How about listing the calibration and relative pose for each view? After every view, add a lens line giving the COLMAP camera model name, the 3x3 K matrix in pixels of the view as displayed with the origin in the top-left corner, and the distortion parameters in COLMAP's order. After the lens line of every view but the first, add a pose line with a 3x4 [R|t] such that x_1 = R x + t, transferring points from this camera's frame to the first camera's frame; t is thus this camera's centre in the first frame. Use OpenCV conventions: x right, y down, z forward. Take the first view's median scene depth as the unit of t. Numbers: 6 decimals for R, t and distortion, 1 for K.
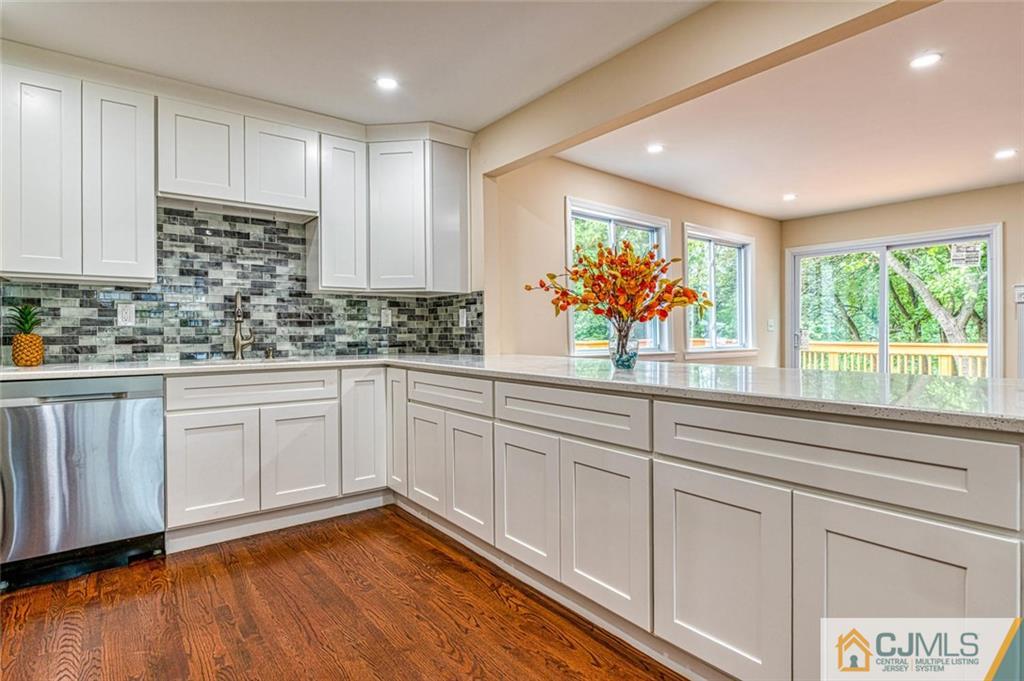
lens RADIAL K [[515.1, 0, 512.4], [0, 515.1, 332.8], [0, 0, 1]] dist [-0.006065, -0.005364]
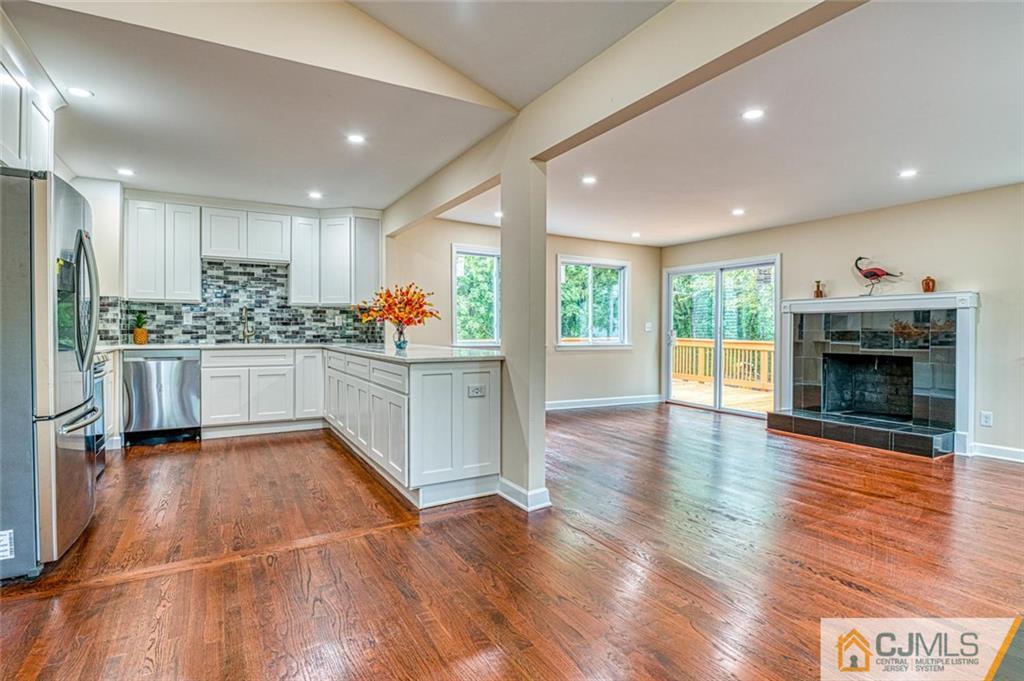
lens RADIAL K [[500.8, 0, 514.4], [0, 500.8, 331.6], [0, 0, 1]] dist [-0.011127, -0.003355]
pose [[0.991180, 0.010965, -0.132068, 0.629378], [-0.010633, 0.999938, 0.003216, -0.005570], [0.132095, -0.001783, 0.991235, -0.611727]]
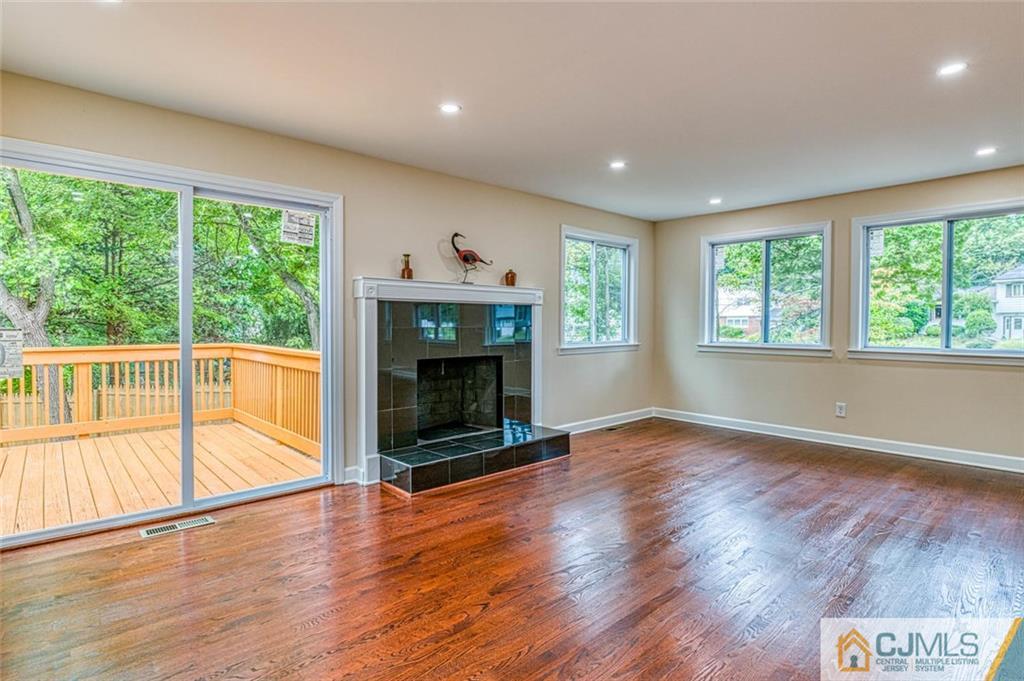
lens RADIAL K [[515.1, 0, 515.2], [0, 515.1, 341.6], [0, 0, 1]] dist [-0.006065, -0.005364]
pose [[-0.067081, -0.023517, 0.997470, 0.183210], [0.000355, 0.999722, 0.023594, -0.008645], [-0.997747, 0.001937, -0.067054, 1.160727]]
